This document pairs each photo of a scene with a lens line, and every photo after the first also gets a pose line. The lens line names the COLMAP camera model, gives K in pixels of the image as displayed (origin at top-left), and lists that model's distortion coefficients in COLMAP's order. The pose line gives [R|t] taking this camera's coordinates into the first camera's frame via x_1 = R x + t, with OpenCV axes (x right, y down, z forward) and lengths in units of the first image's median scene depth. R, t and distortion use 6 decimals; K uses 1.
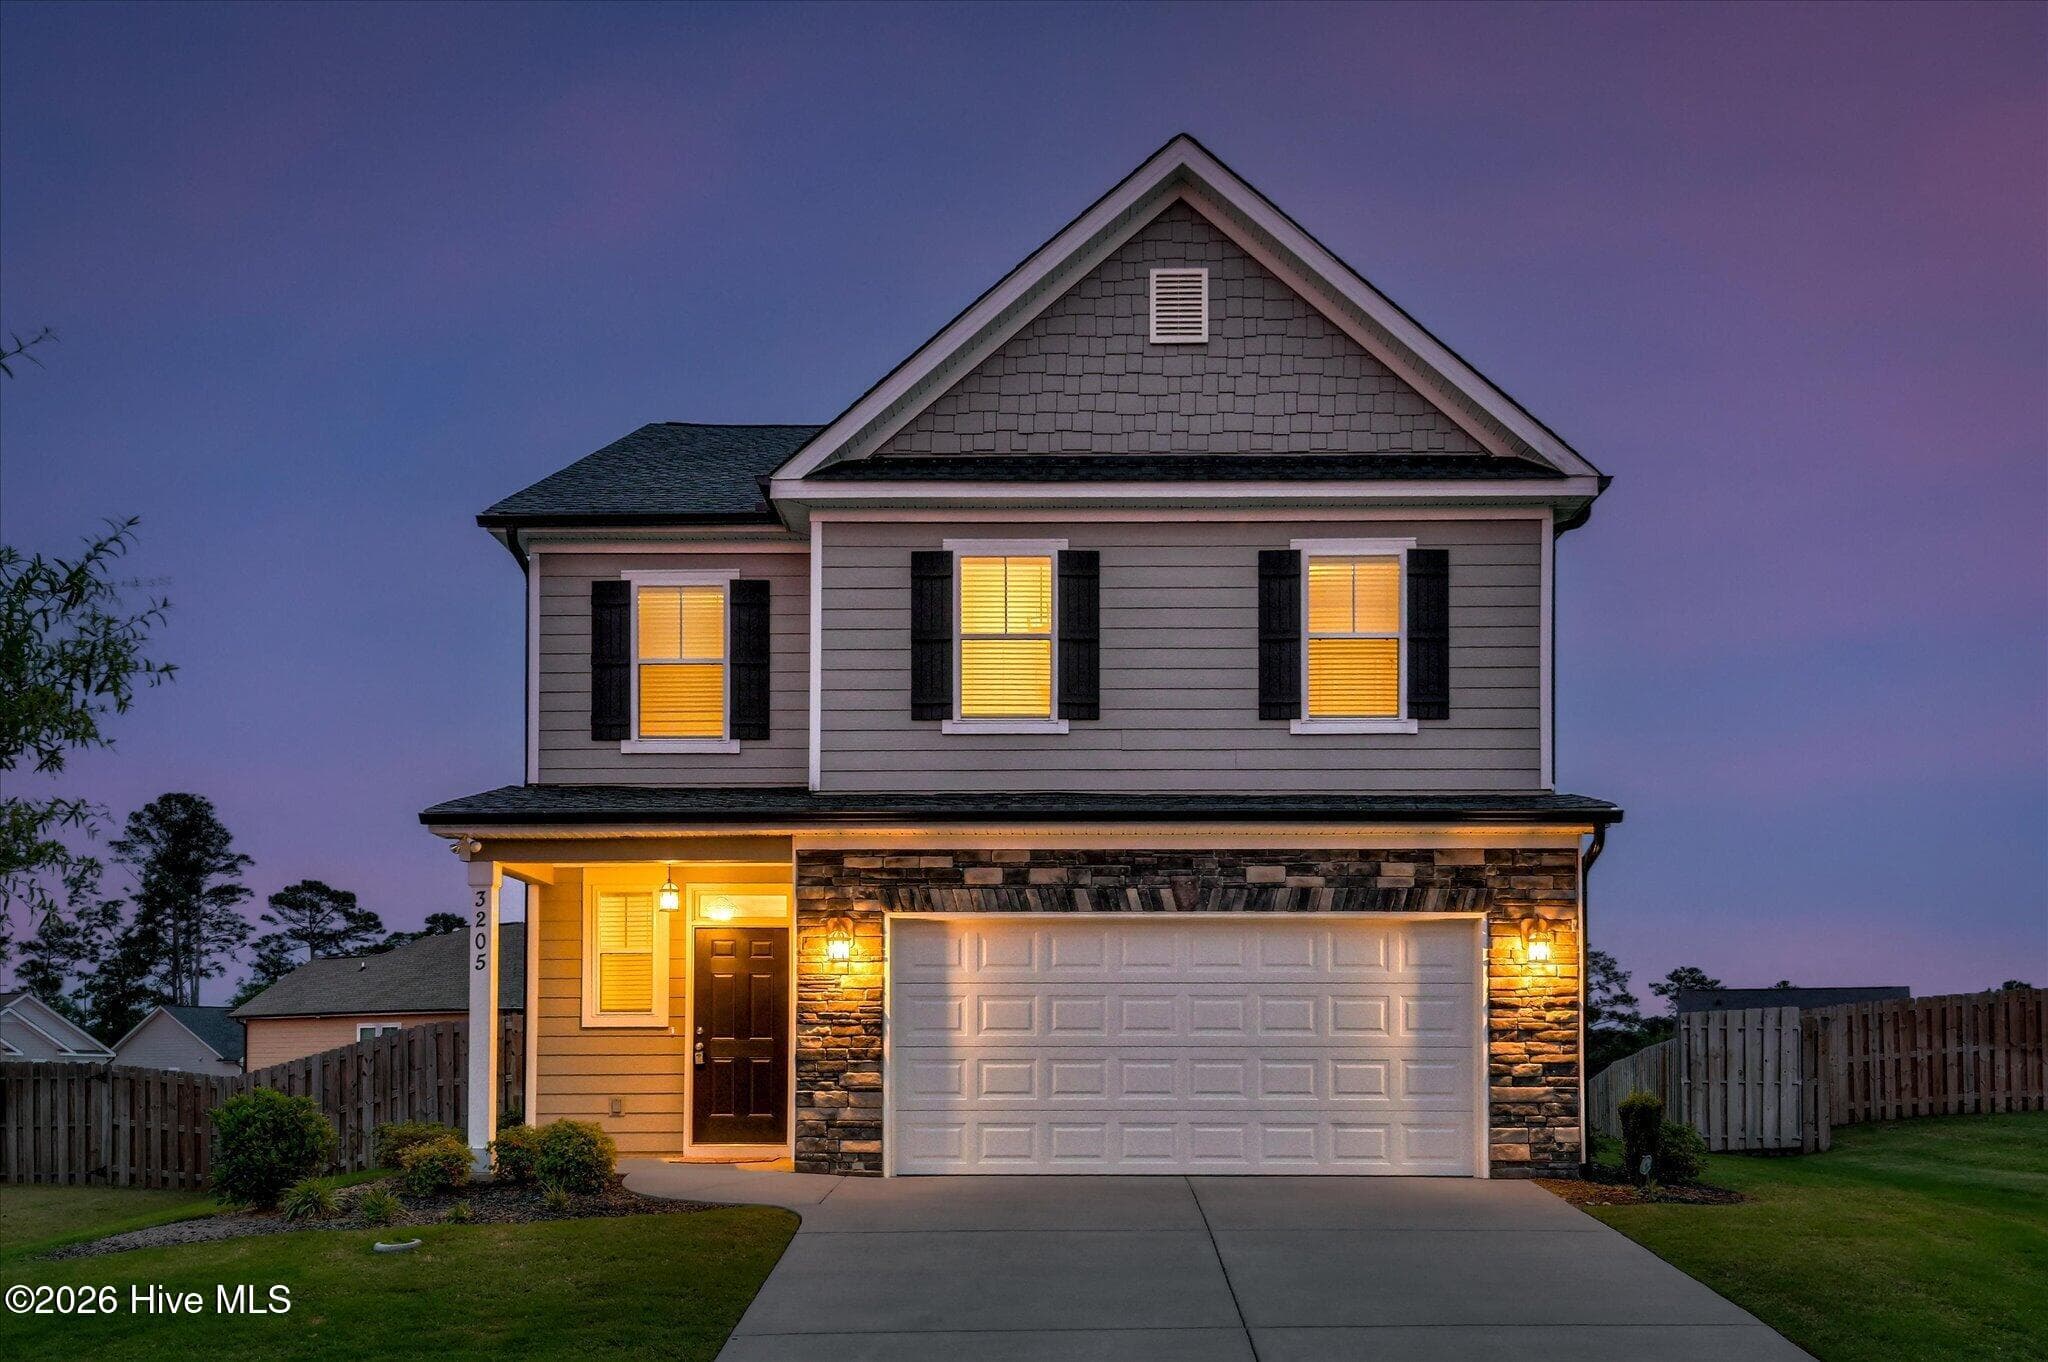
lens RADIAL K [[4362.1, 0, 1018.7], [0, 4362.1, 695.0], [0, 0, 1]] dist [0.122302, 0.000000]
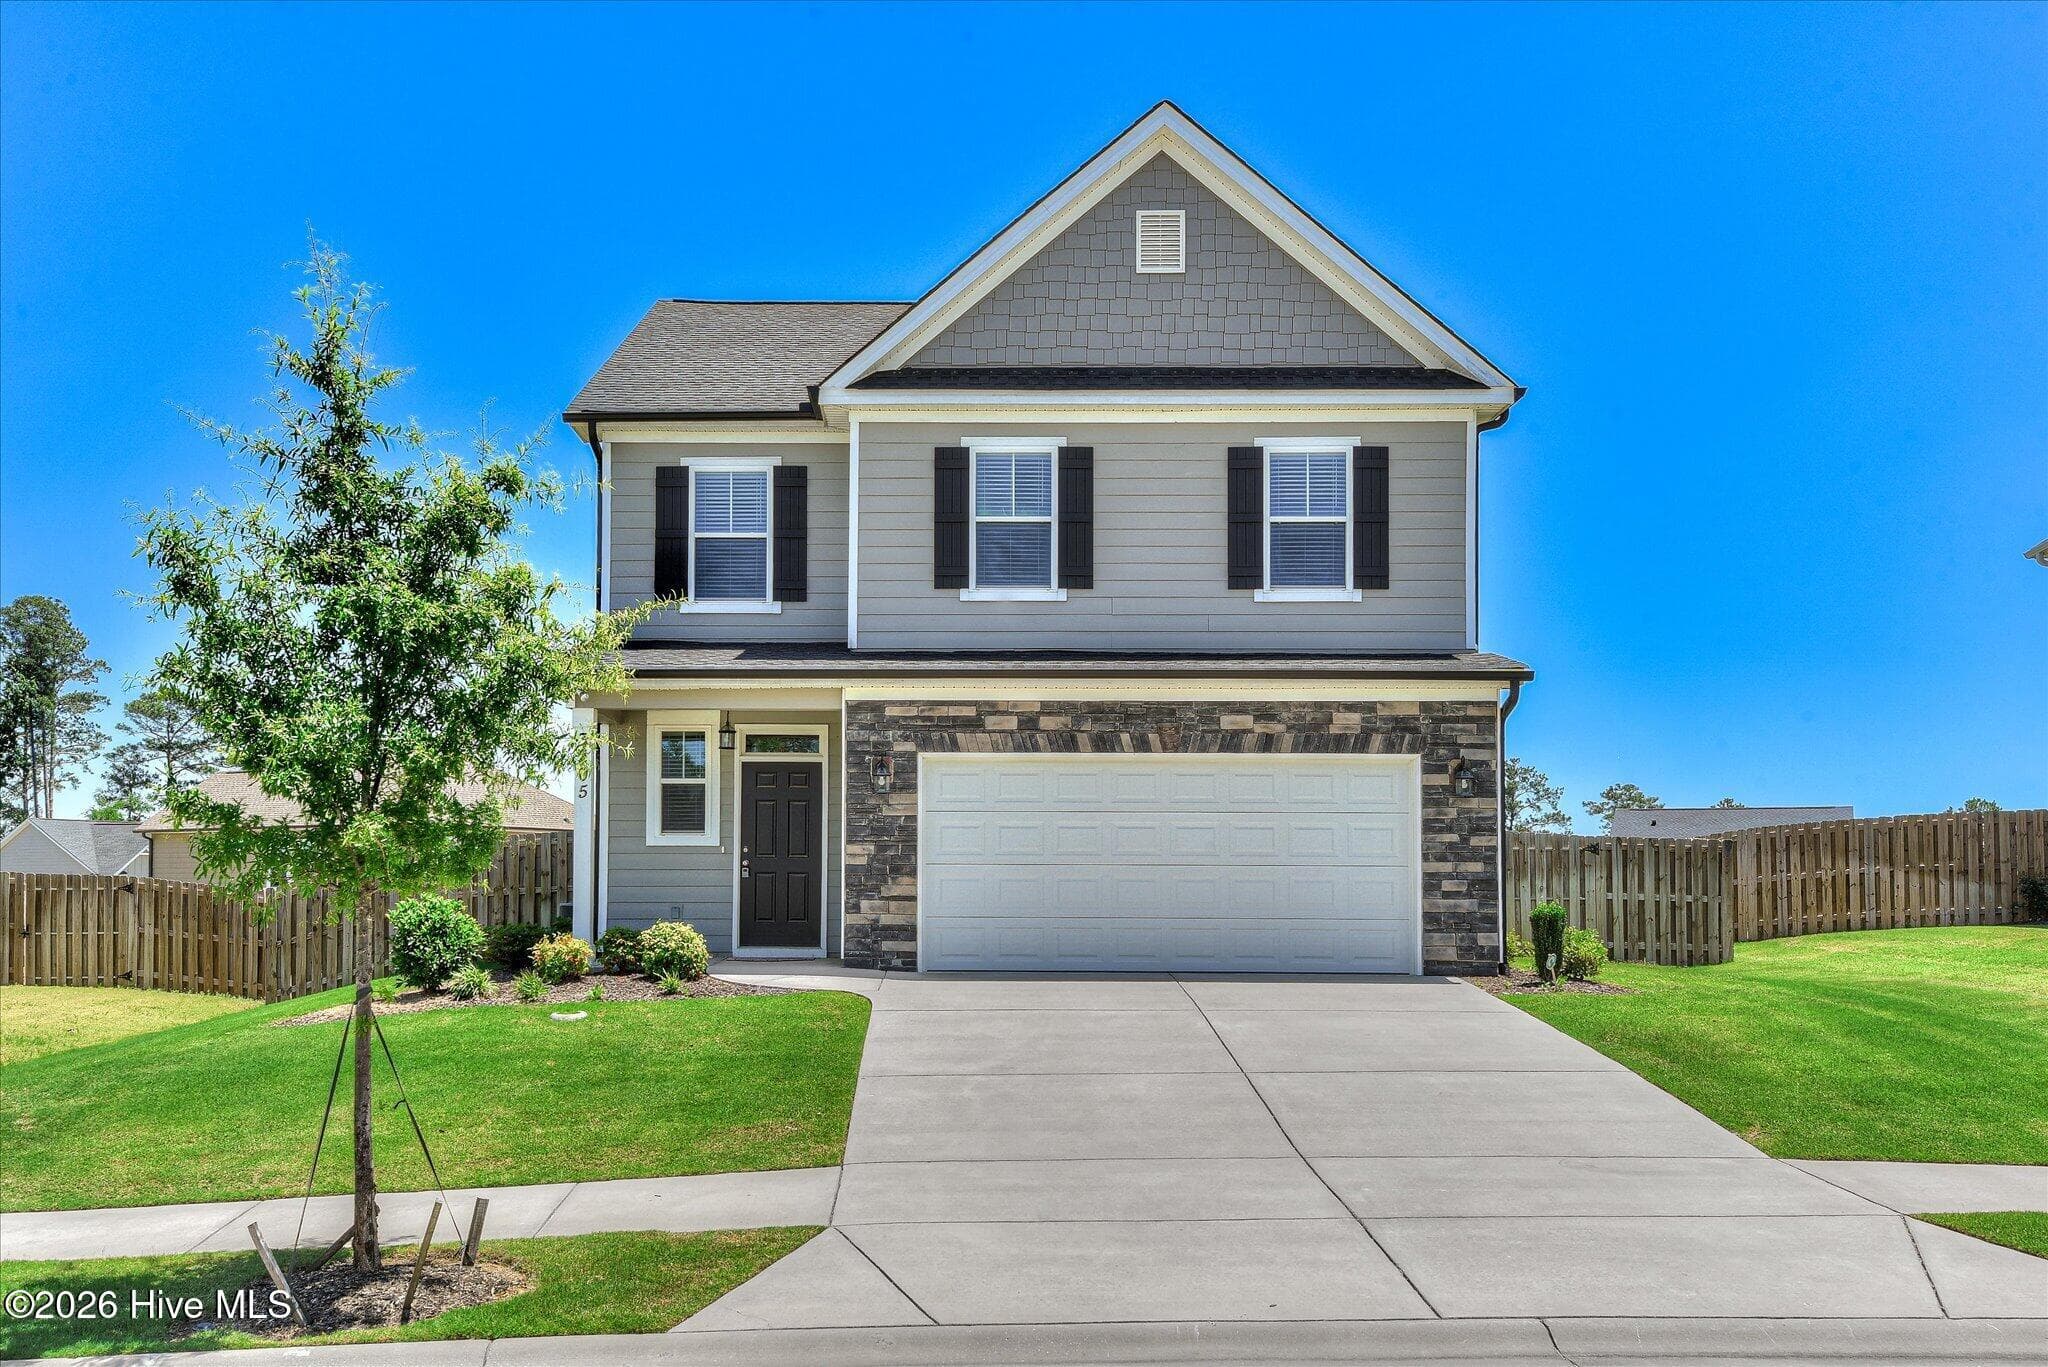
lens RADIAL K [[4362.1, 0, 1045.3], [0, 4362.1, 685.2], [0, 0, 1]] dist [0.122302, 0.000000]
pose [[0.999120, 0.004815, 0.041673, -0.045450], [-0.006499, 0.999163, 0.040384, -0.016741], [-0.041443, -0.040619, 0.998315, -0.187737]]
